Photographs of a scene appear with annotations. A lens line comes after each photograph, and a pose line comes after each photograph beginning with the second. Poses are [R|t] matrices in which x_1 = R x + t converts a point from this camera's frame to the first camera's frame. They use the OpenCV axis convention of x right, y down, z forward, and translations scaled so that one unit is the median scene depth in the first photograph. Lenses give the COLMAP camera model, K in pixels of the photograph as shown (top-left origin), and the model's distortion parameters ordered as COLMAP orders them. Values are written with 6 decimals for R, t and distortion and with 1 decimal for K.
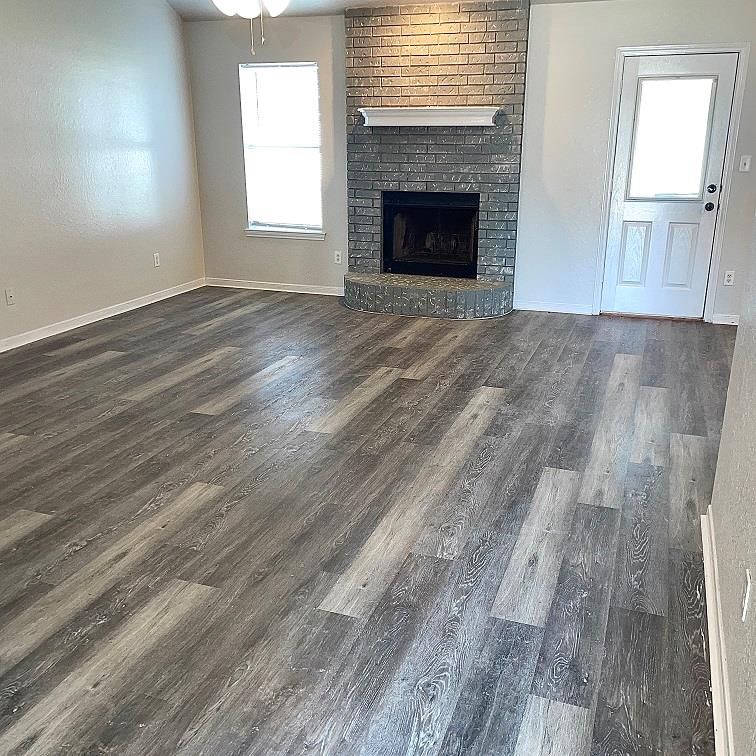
lens RADIAL K [[771.6, 0, 381.2], [0, 771.6, 381.4], [0, 0, 1]] dist [0.047894, 0.000000]
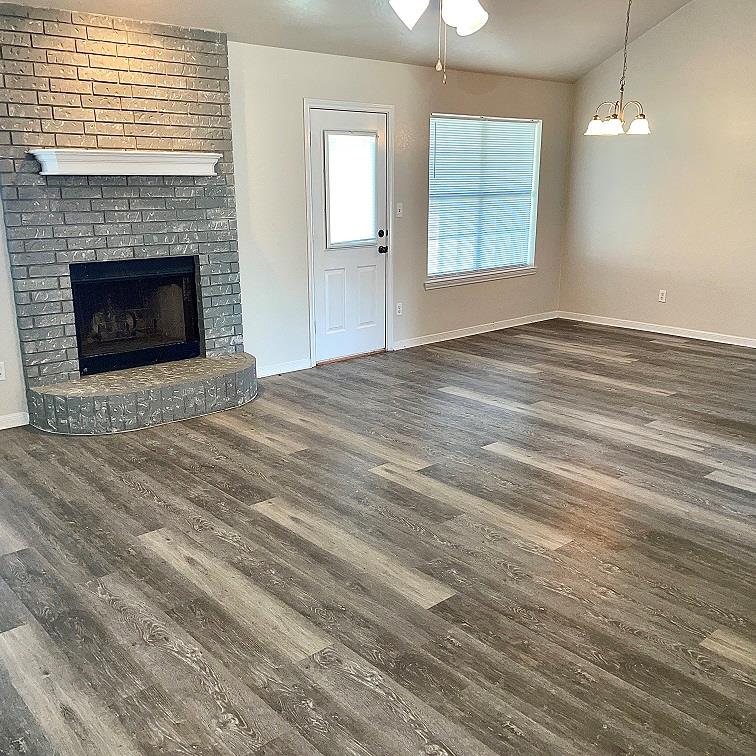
lens RADIAL K [[771.6, 0, 381.7], [0, 771.6, 379.2], [0, 0, 1]] dist [0.047894, 0.000000]
pose [[0.464976, -0.226493, 0.855861, -0.528995], [0.272227, 0.956463, 0.105219, -0.152778], [-0.842431, 0.184065, 0.506390, 0.448893]]
